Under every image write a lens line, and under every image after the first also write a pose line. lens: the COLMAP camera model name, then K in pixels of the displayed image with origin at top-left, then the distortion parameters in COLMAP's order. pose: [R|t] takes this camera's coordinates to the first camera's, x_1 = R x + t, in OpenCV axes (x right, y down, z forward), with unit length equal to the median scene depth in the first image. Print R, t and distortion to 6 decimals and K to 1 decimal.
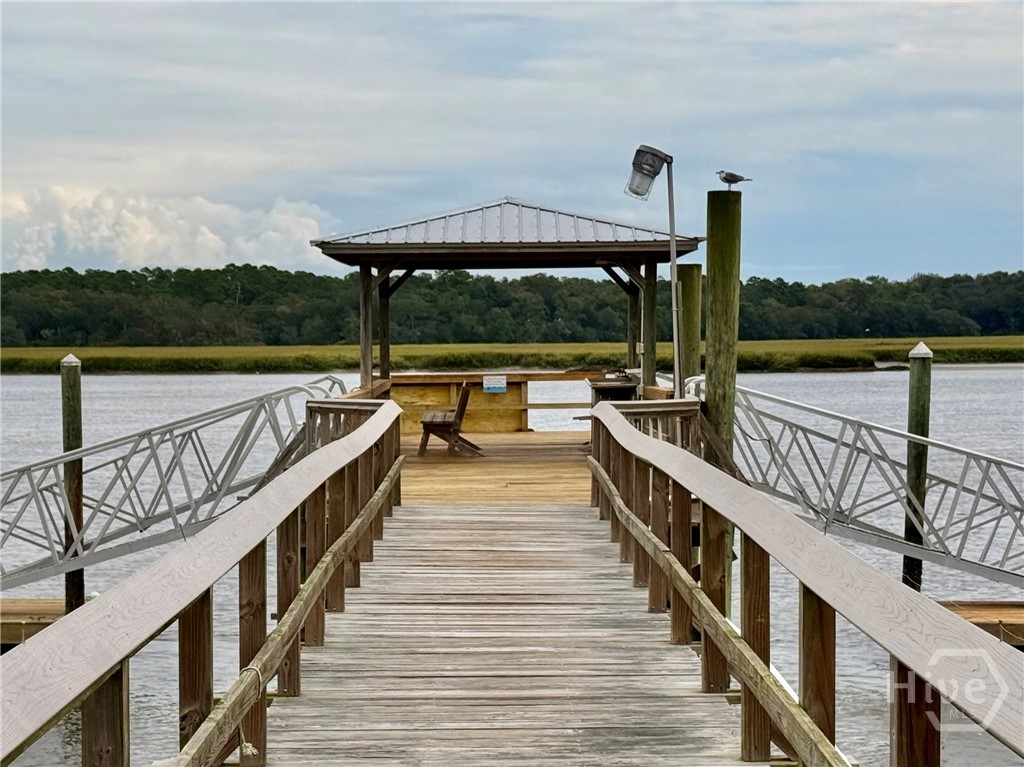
lens RADIAL K [[1954.5, 0, 509.4], [0, 1954.5, 476.3], [0, 0, 1]] dist [0.080434, 0.285294]
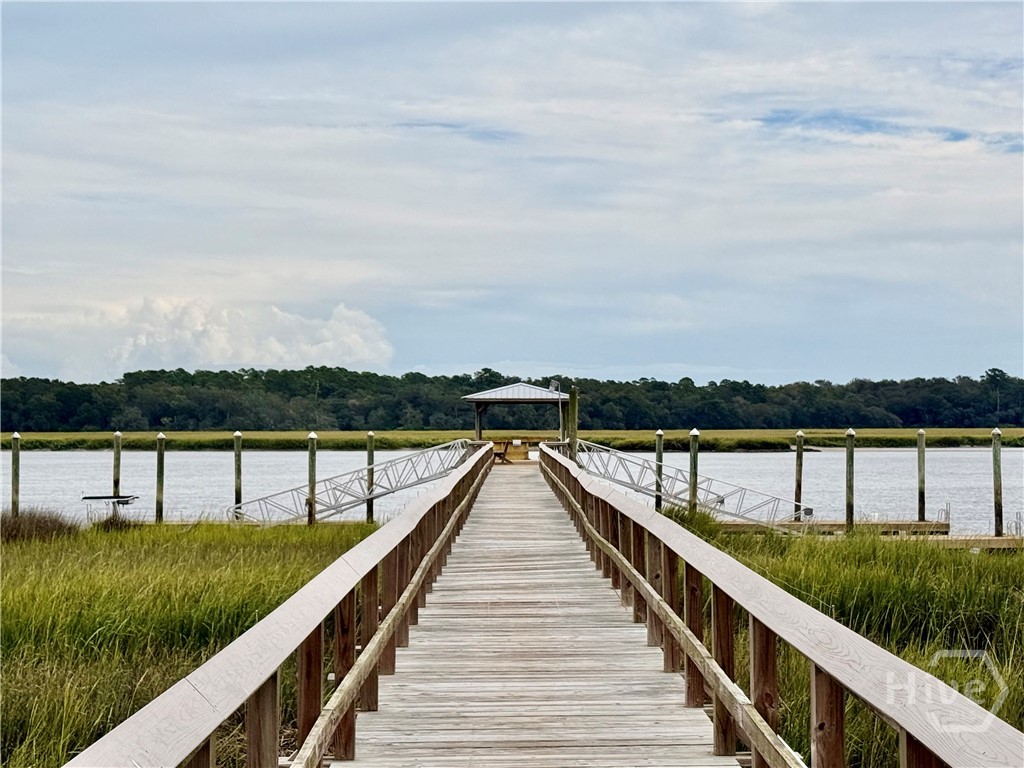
lens RADIAL K [[2028.8, 0, 512.0], [0, 2028.8, 384.0], [0, 0, 1]] dist [0.343243, -0.132915]
pose [[0.999890, 0.006769, -0.013185, 0.003813], [-0.007940, 0.995828, -0.090907, 0.022141], [0.012515, 0.091002, 0.995772, -0.316467]]
